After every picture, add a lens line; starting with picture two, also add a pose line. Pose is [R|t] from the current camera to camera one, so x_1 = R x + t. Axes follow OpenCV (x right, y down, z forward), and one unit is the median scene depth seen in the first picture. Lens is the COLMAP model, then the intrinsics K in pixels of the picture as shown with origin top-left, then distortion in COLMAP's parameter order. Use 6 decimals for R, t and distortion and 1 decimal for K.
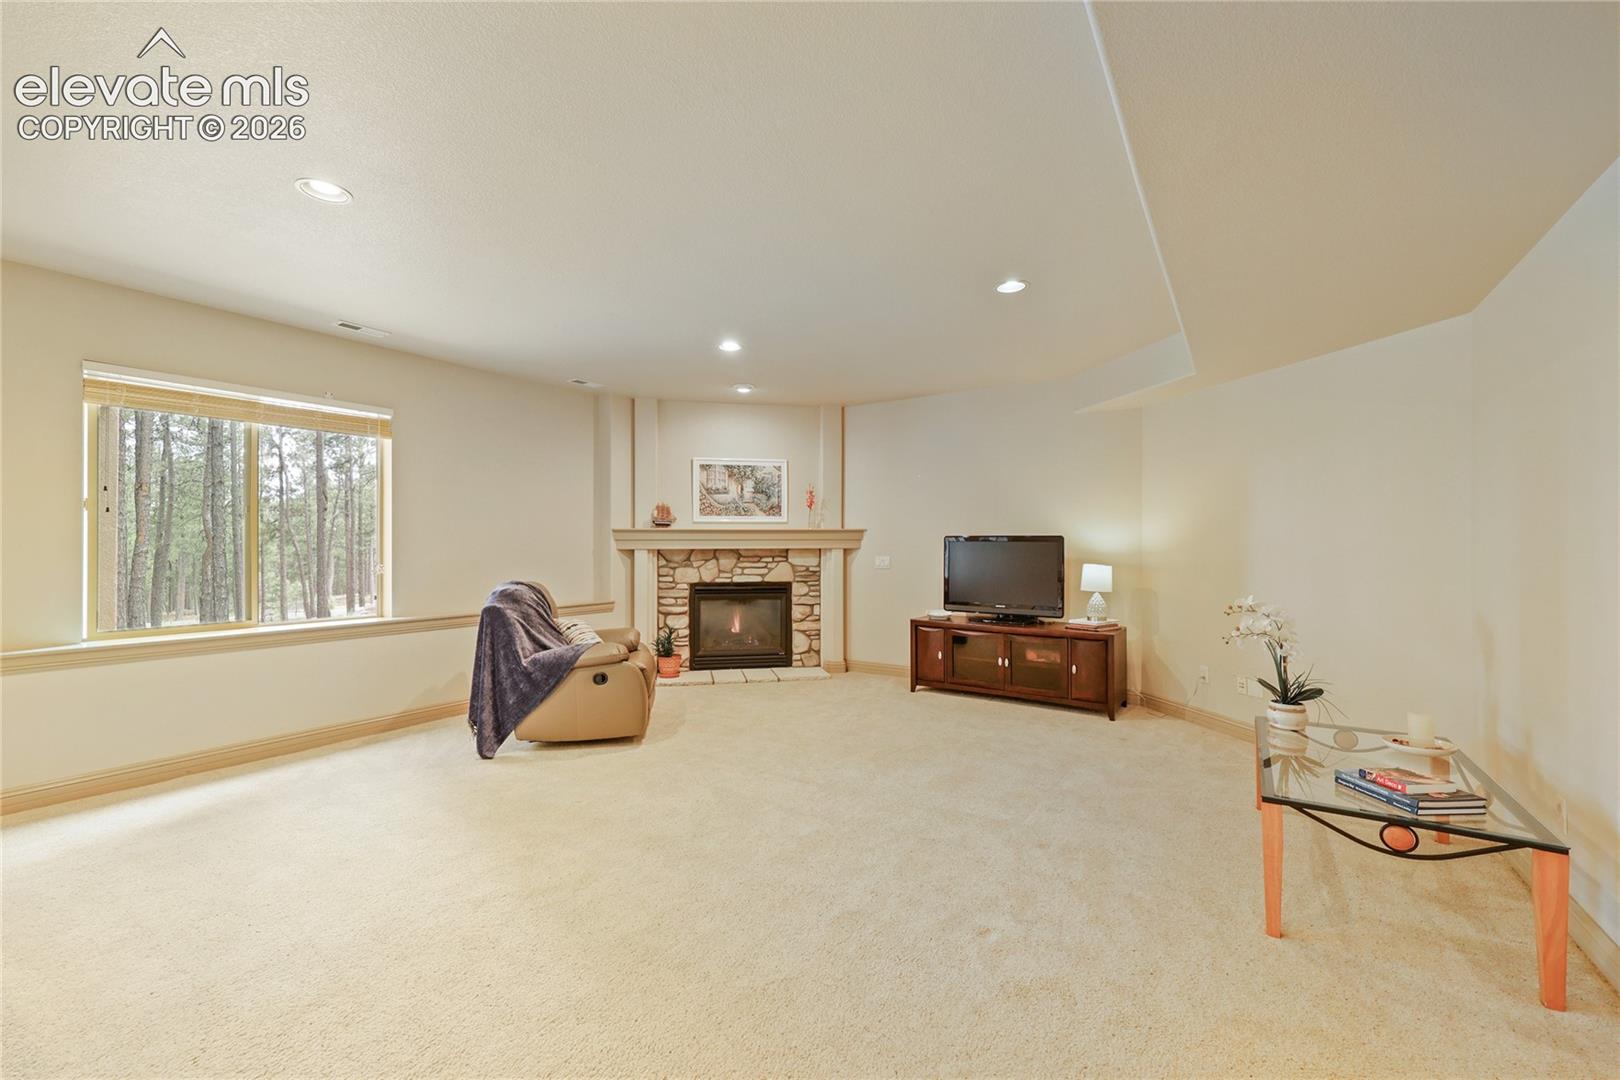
lens RADIAL K [[667.1, 0, 814.0], [0, 667.1, 543.3], [0, 0, 1]] dist [-0.000721, -0.000112]
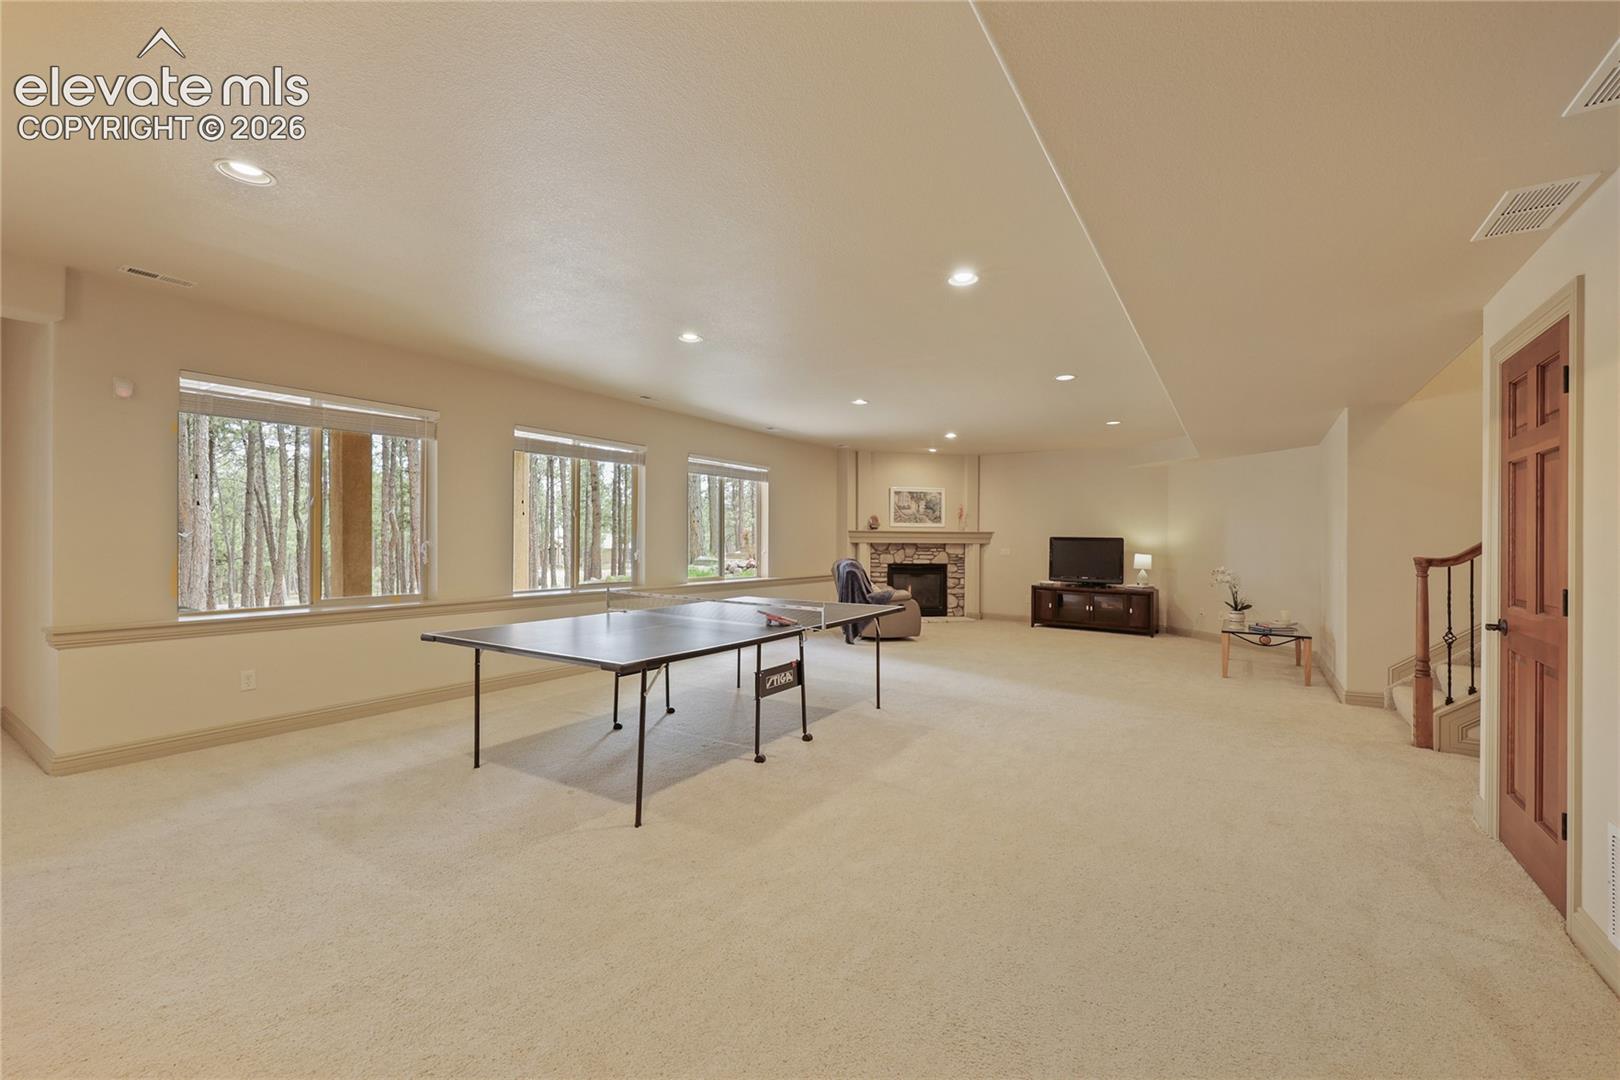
lens RADIAL K [[667.1, 0, 808.6], [0, 667.1, 531.8], [0, 0, 1]] dist [-0.000721, -0.000112]
pose [[0.999931, 0.010366, -0.005519, -0.377987], [-0.010416, 0.999903, -0.009275, -0.001452], [0.005422, 0.009331, 0.999942, -0.650629]]
